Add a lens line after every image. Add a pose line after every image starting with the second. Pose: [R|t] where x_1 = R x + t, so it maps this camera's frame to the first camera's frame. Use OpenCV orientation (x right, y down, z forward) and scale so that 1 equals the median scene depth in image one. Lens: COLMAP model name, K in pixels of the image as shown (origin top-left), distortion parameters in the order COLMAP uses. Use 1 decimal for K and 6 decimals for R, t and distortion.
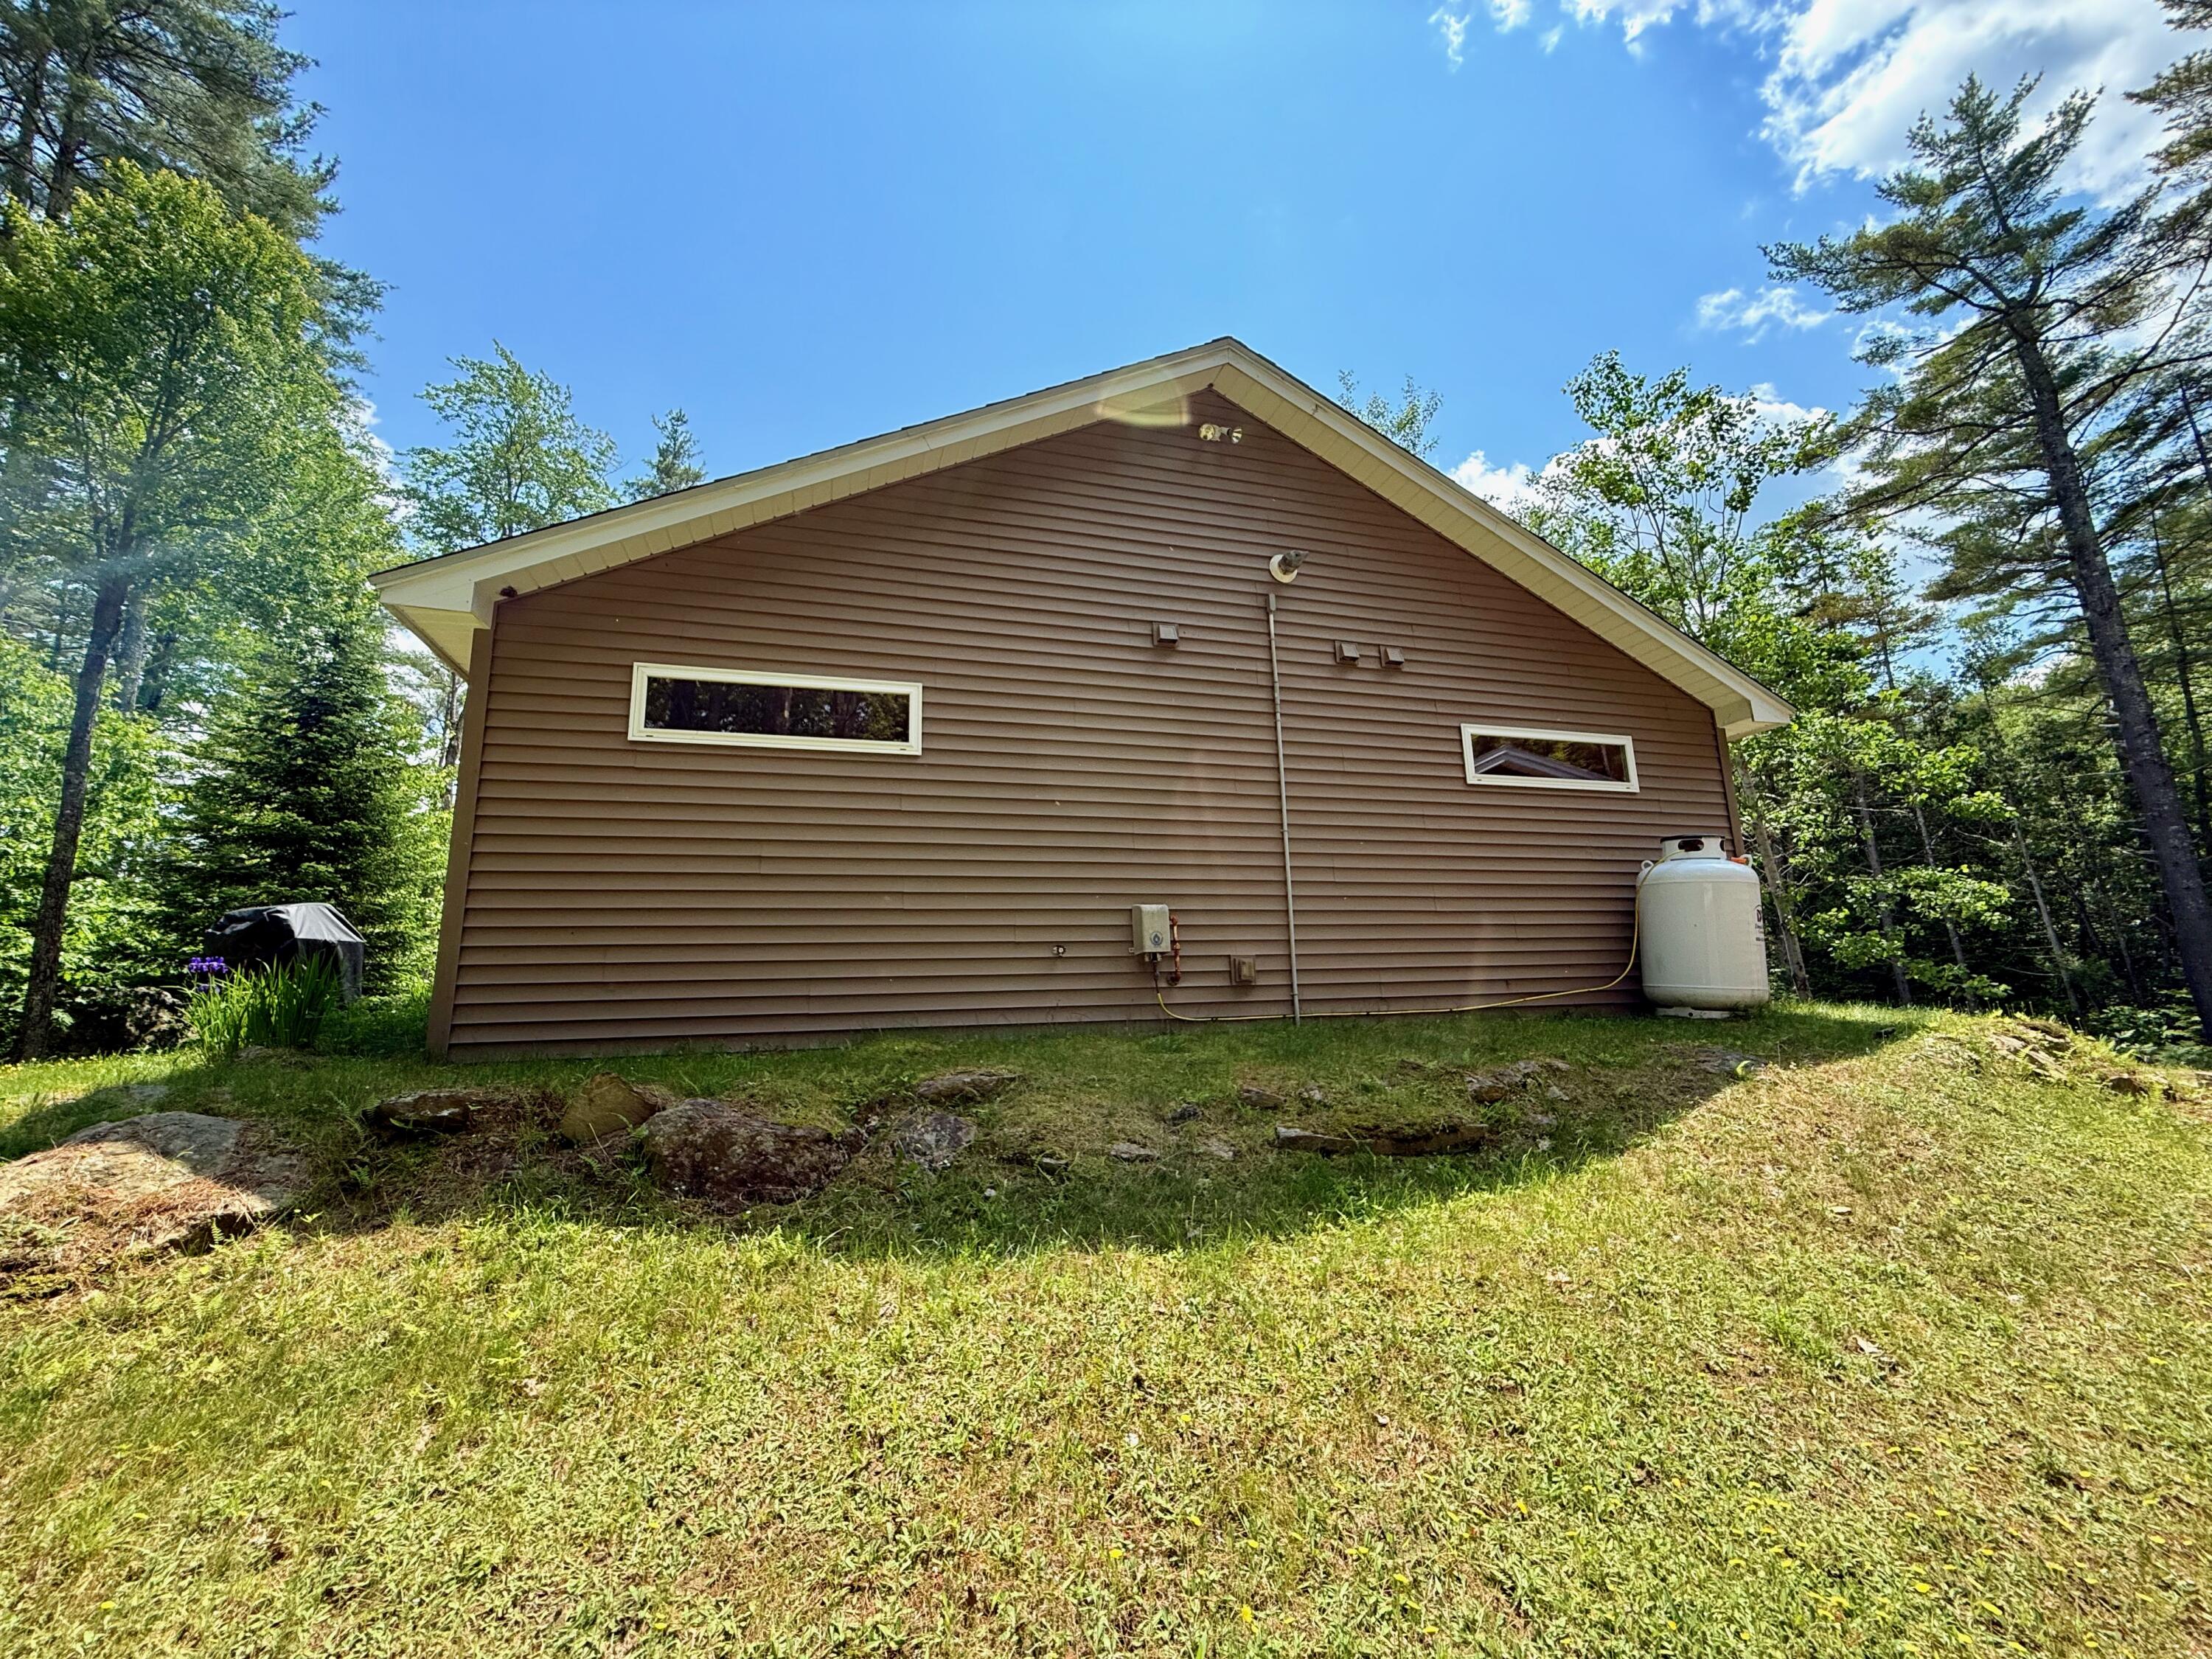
lens RADIAL K [[885.4, 0, 1099.6], [0, 885.4, 827.0], [0, 0, 1]] dist [0.000778, -0.000066]
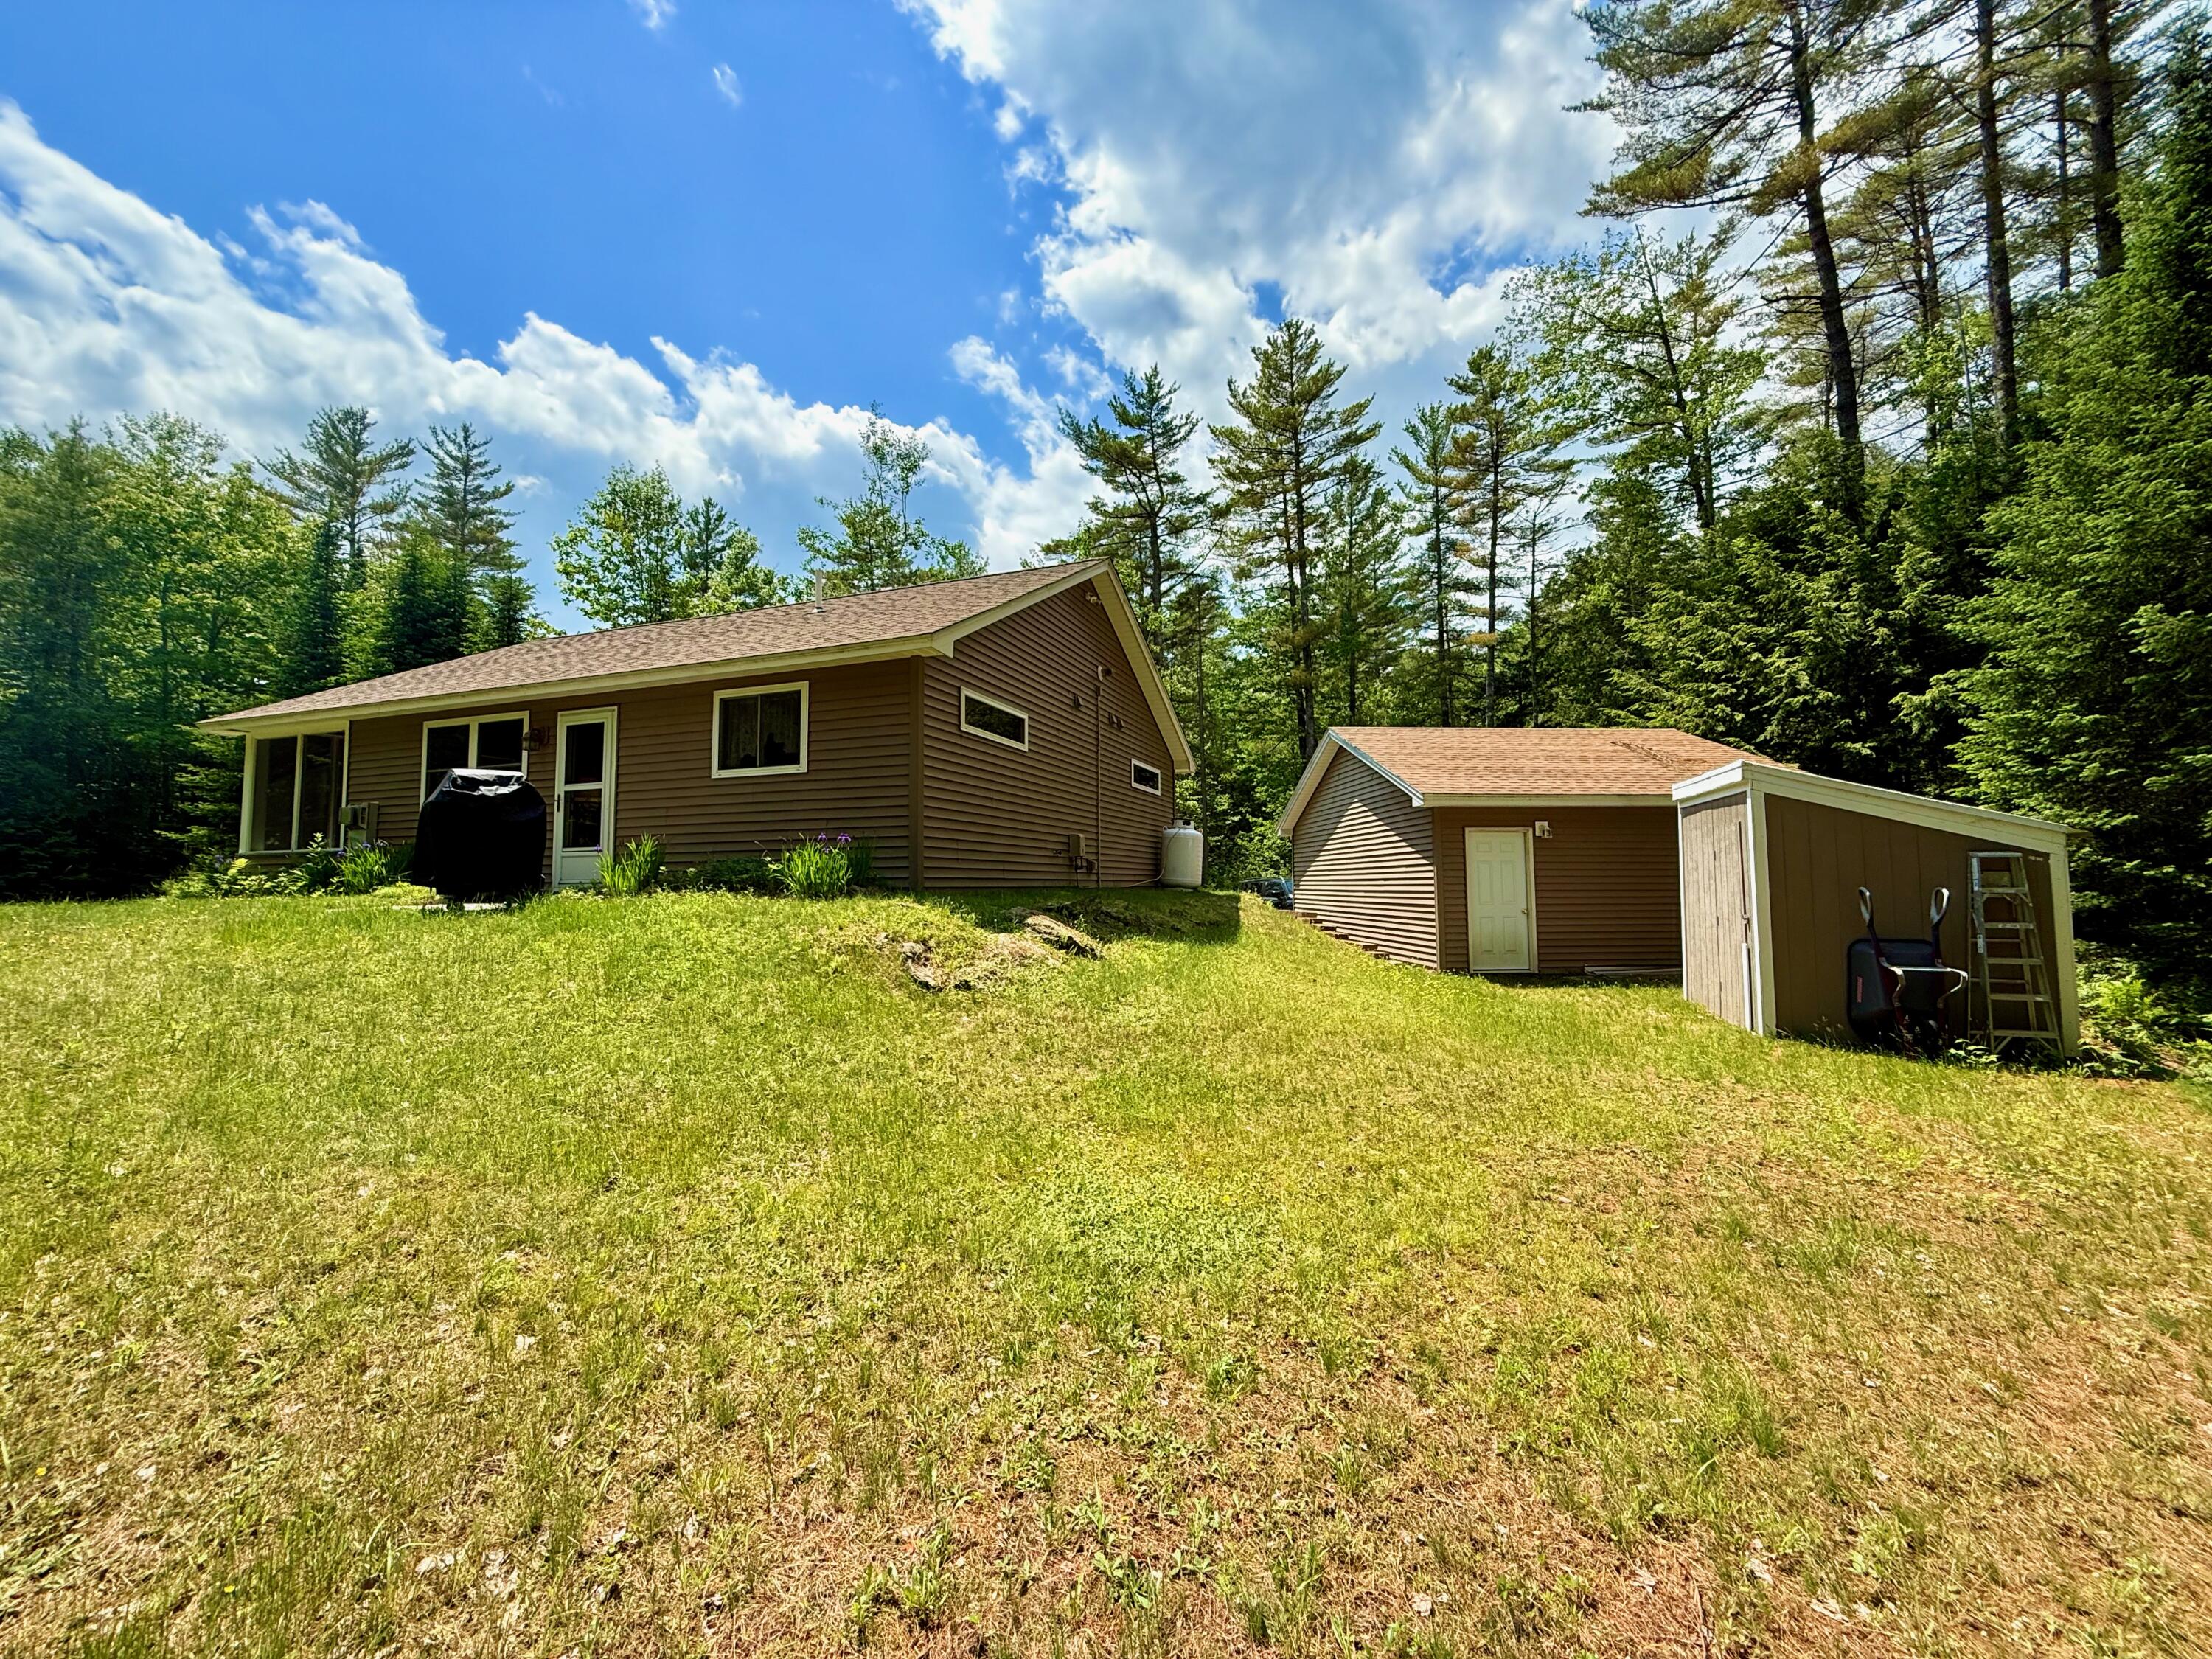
lens RADIAL K [[885.4, 0, 1099.6], [0, 885.4, 827.0], [0, 0, 1]] dist [0.000778, -0.000066]
pose [[0.598926, 0.076810, 0.797112, -0.855076], [-0.165786, 0.985718, 0.029582, -0.000156], [-0.783456, -0.149867, 0.603106, -0.178193]]
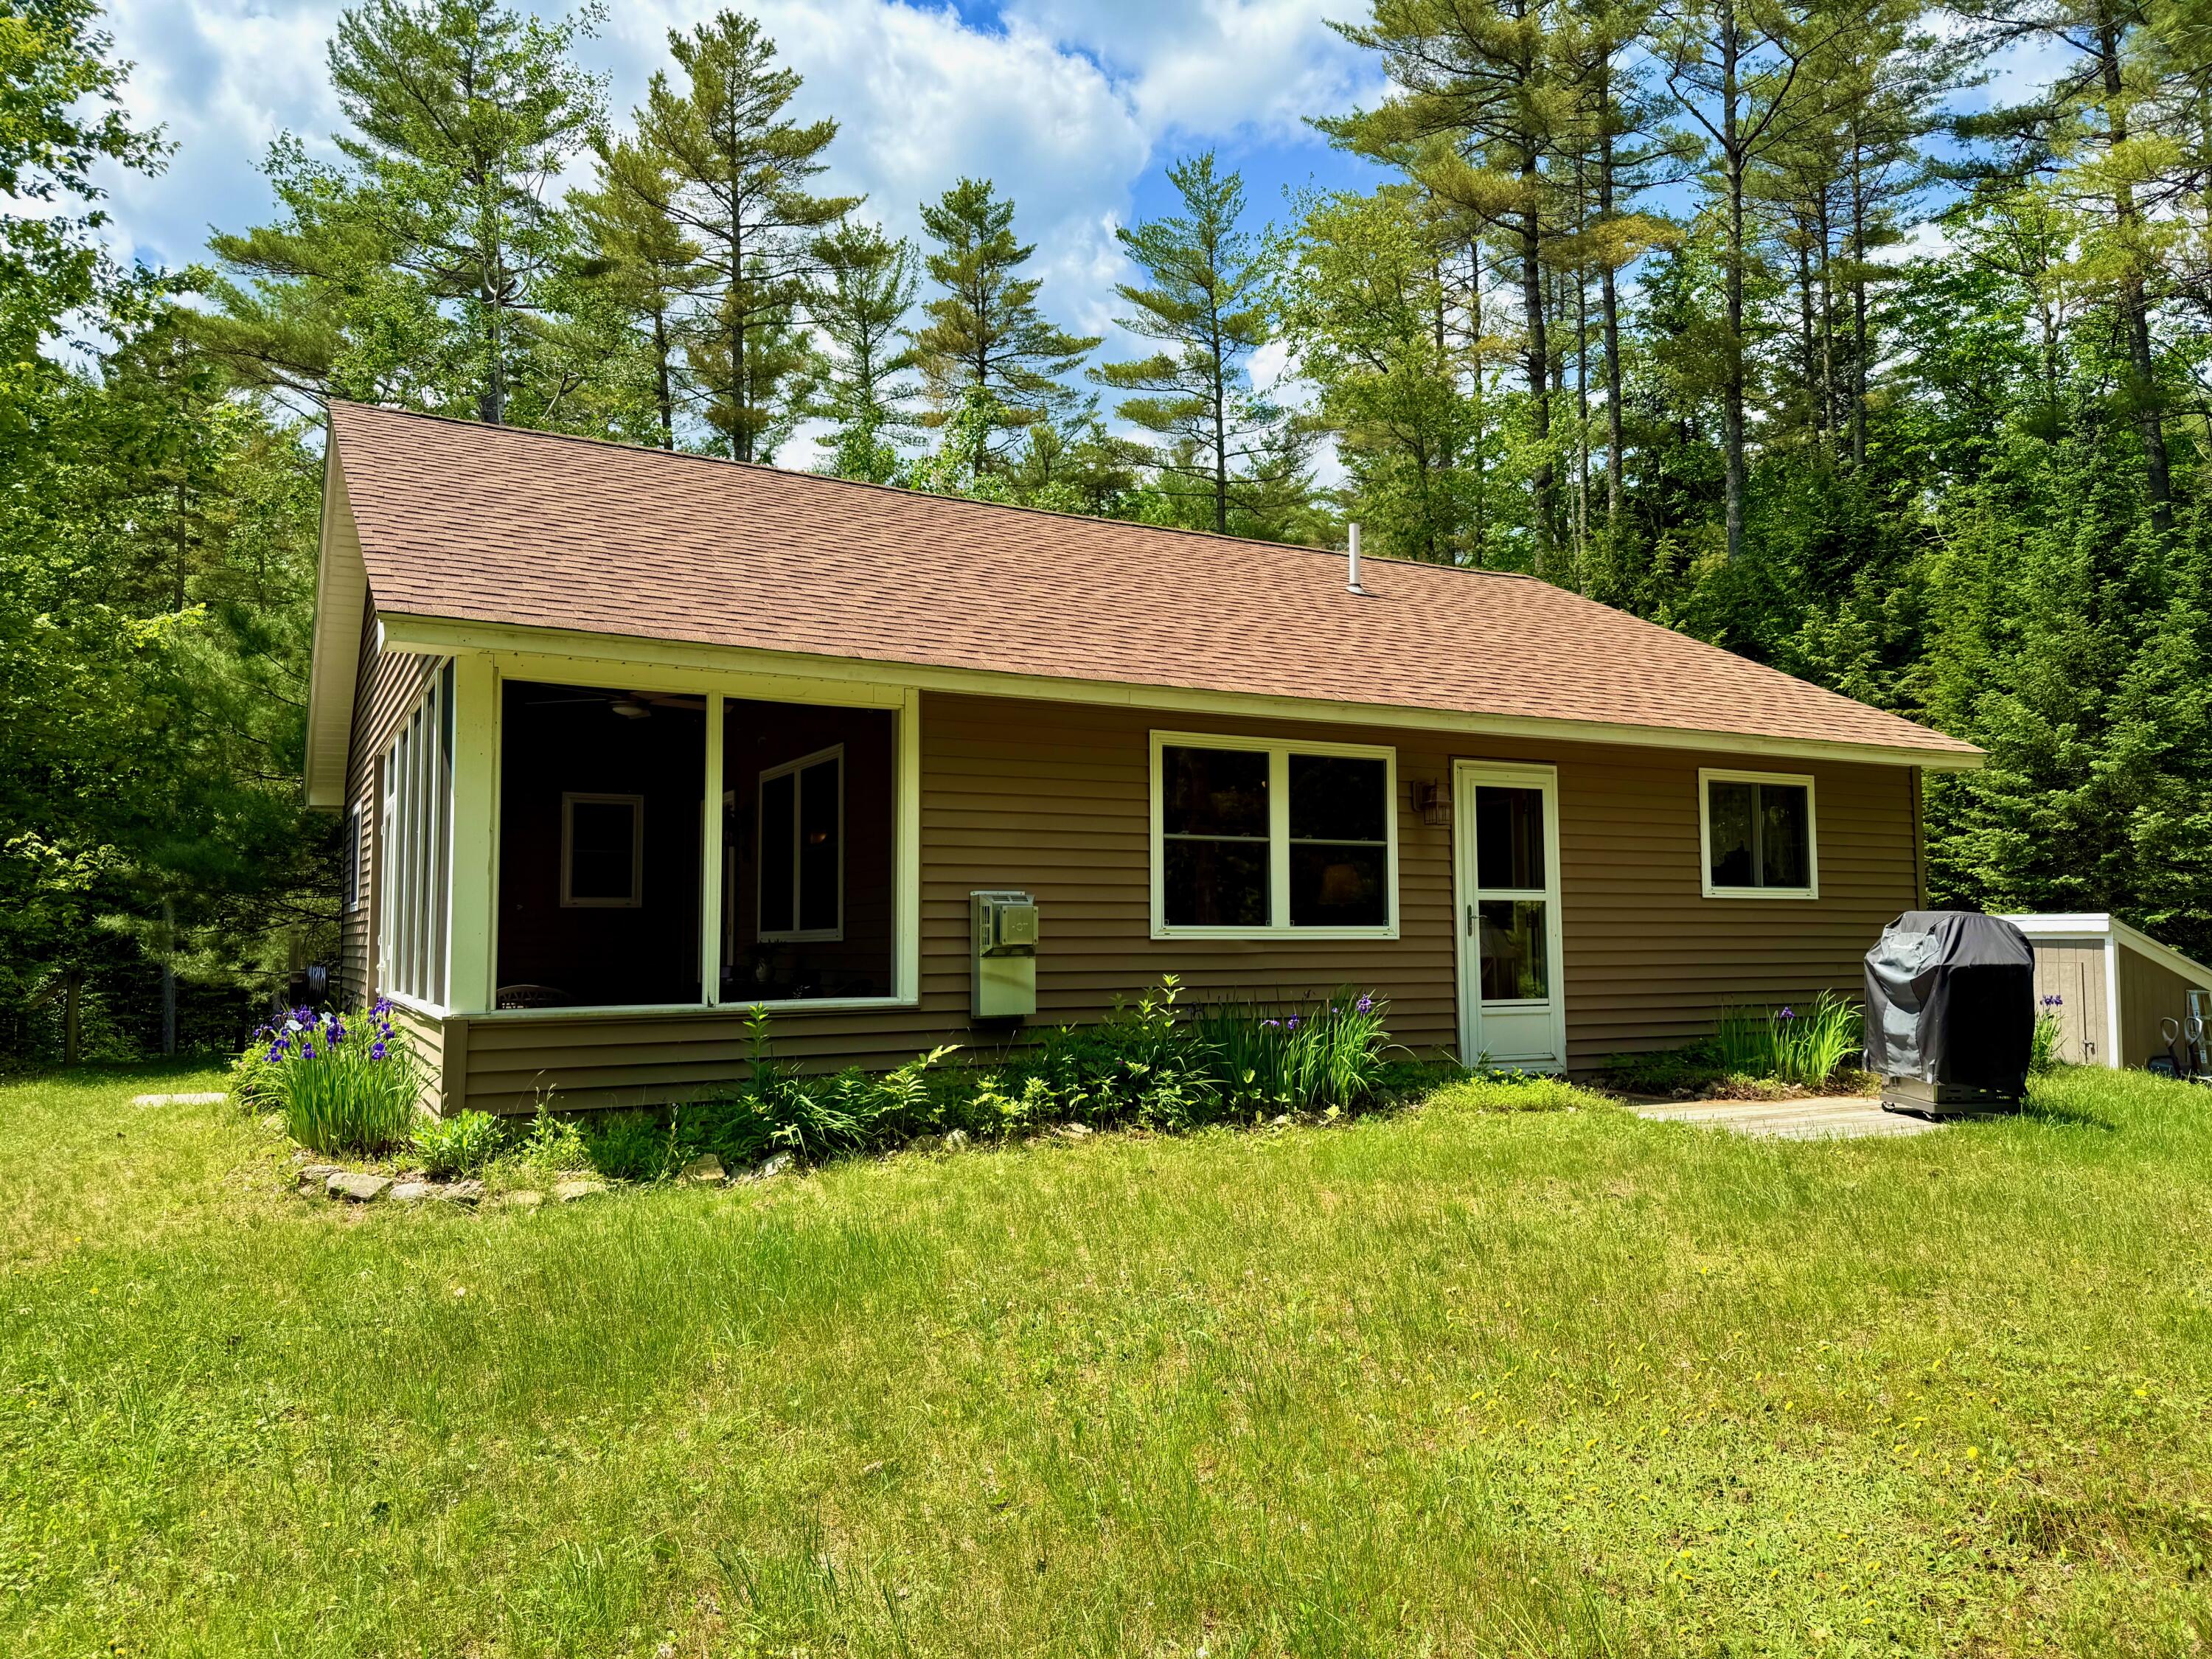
lens RADIAL K [[1564.8, 0, 1106.0], [0, 1564.8, 808.4], [0, 0, 1]] dist [0.112796, -0.163757]
pose [[-0.218540, 0.113106, 0.969251, -1.329180], [-0.180049, 0.971533, -0.153969, 0.214983], [-0.959074, -0.208161, -0.191954, 1.230019]]
